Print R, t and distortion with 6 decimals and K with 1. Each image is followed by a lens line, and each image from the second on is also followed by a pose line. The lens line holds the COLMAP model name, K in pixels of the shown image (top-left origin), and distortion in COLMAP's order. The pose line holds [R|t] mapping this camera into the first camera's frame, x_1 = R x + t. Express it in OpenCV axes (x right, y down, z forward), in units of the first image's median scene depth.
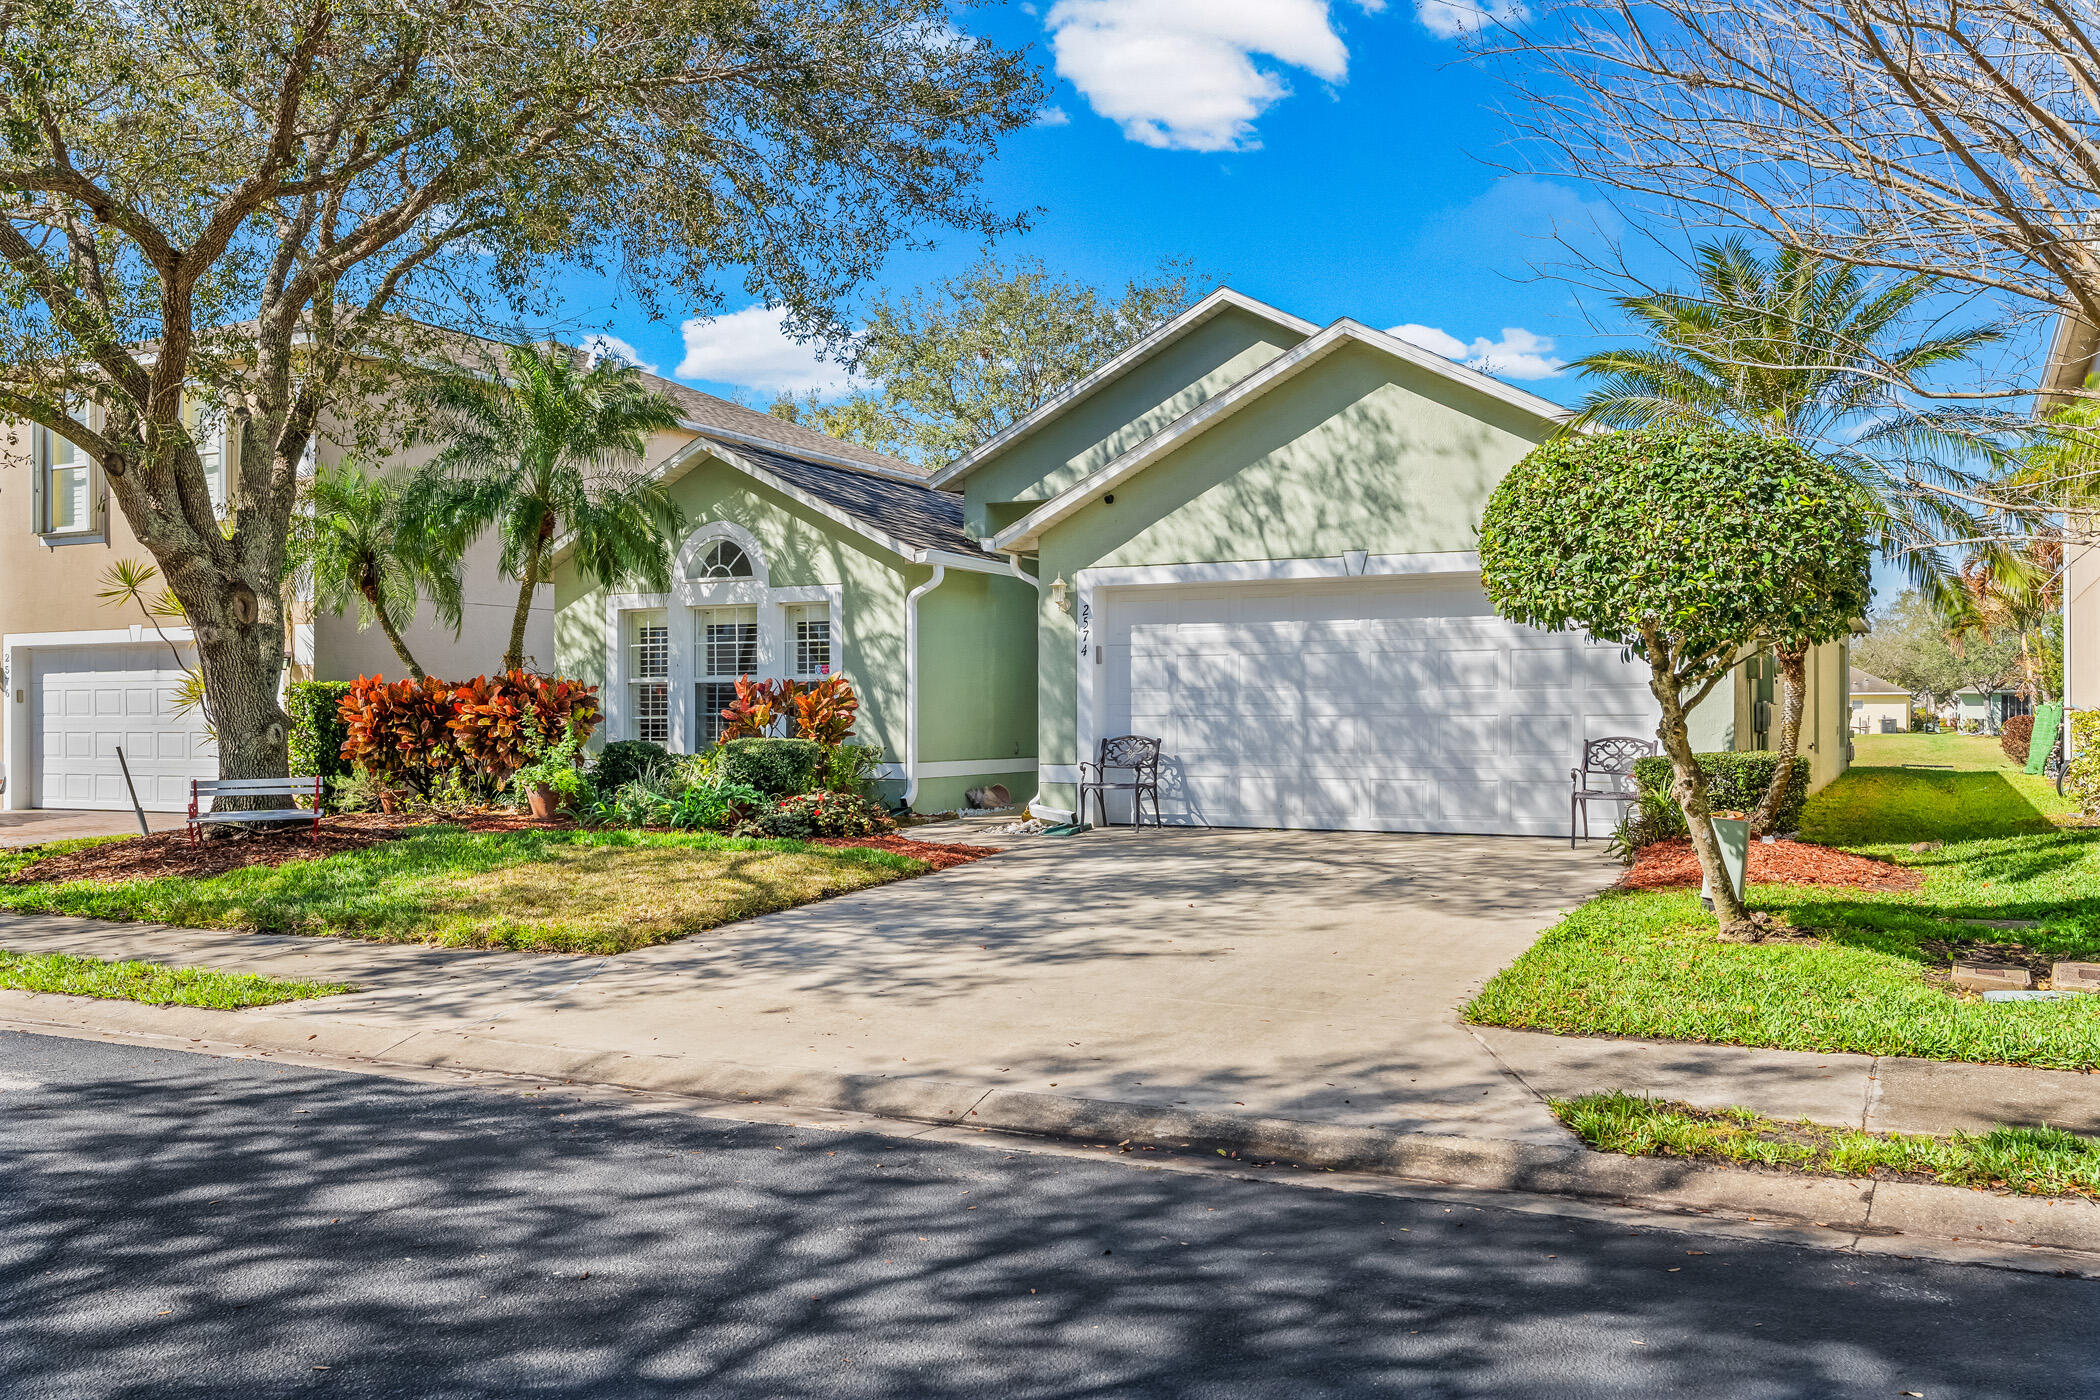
lens RADIAL K [[1776.1, 0, 1051.7], [0, 1776.1, 674.1], [0, 0, 1]] dist [0.015525, 0.008684]
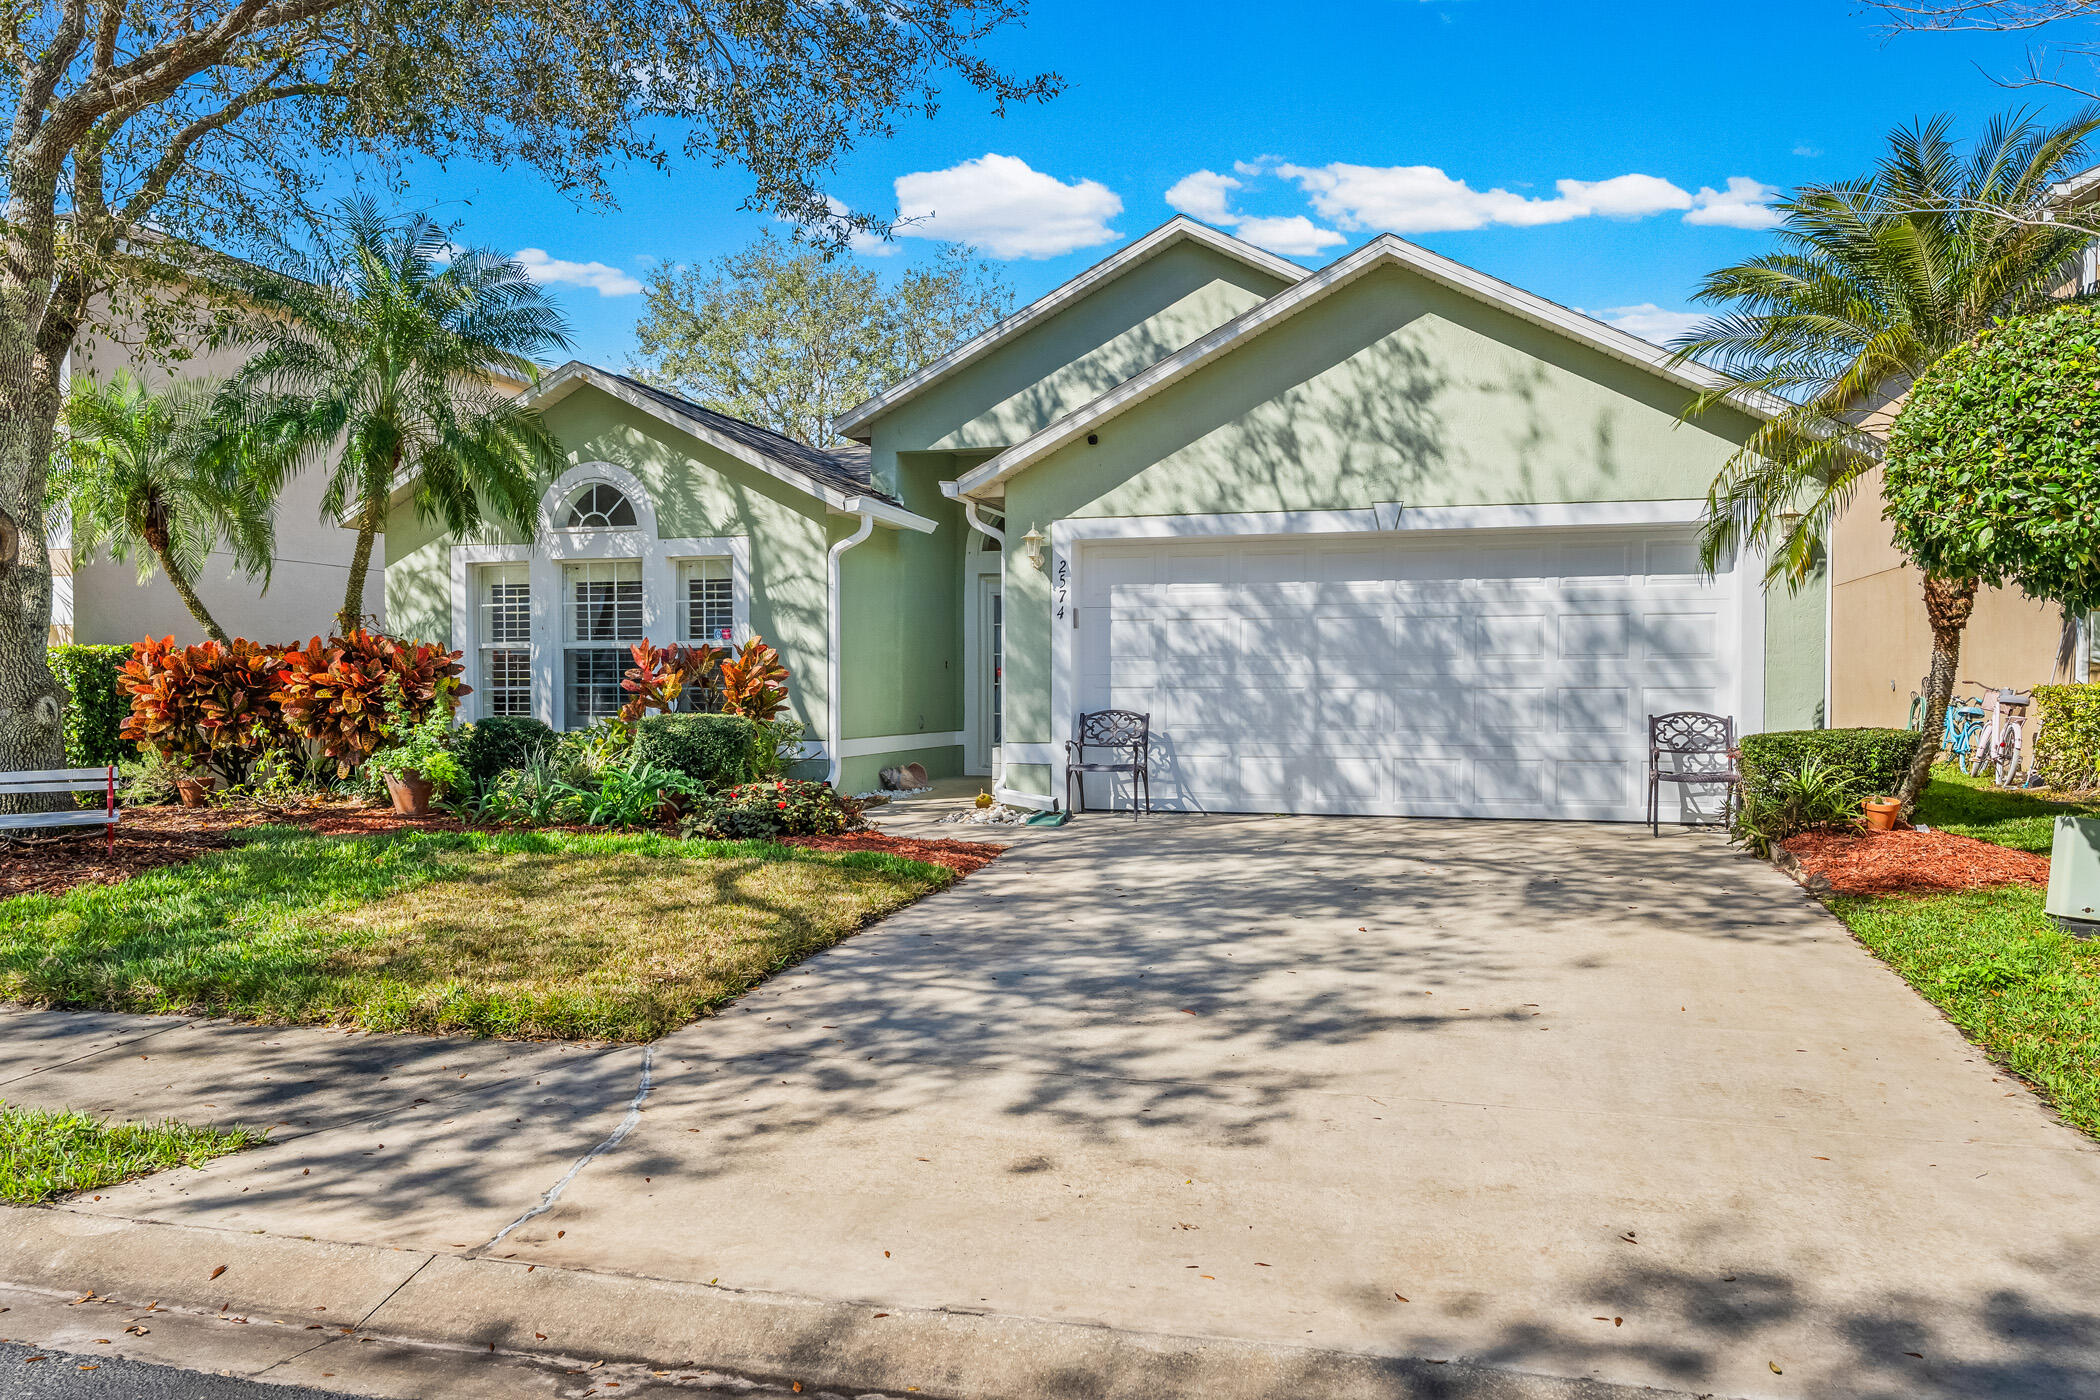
lens RADIAL K [[1572.9, 0, 1050.0], [0, 1572.9, 700.0], [0, 0, 1]] dist [0.034186, -0.010851]
pose [[0.984066, -0.000126, 0.177806, -0.126451], [-0.005504, 0.999499, 0.031170, 0.005498], [-0.177721, -0.031652, 0.983572, 0.241932]]
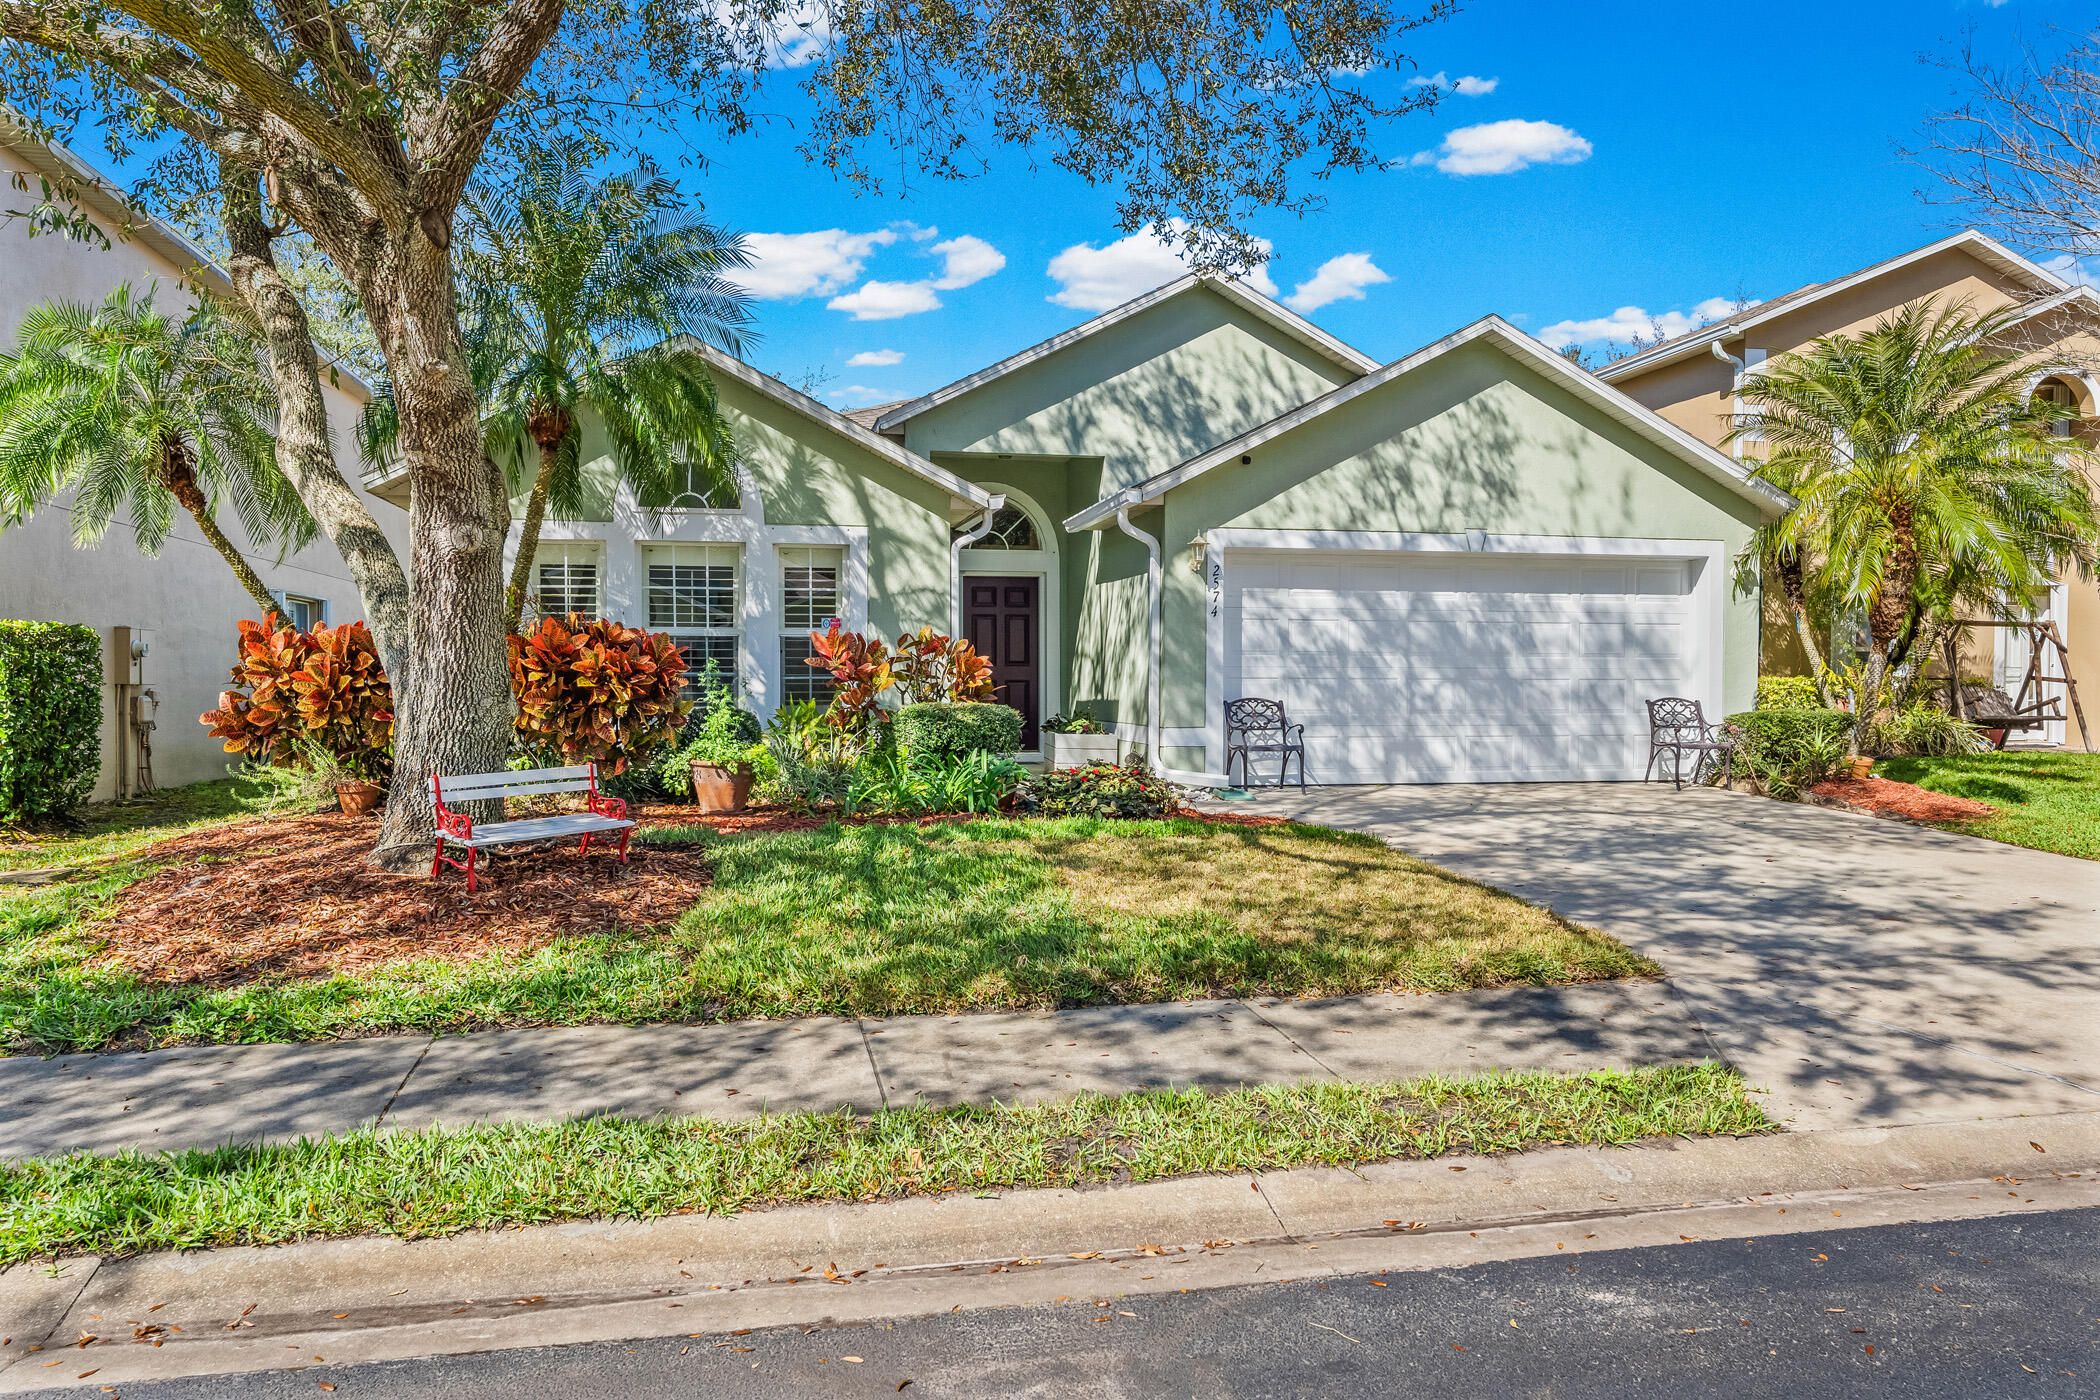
lens RADIAL K [[1468.7, 0, 1050.0], [0, 1468.7, 700.0], [0, 0, 1]] dist [-0.005224, -0.054712]
pose [[0.798303, 0.000397, 0.602256, -0.551092], [-0.021312, 0.999392, 0.027591, 0.014781], [-0.601879, -0.034862, 0.797826, 0.412508]]
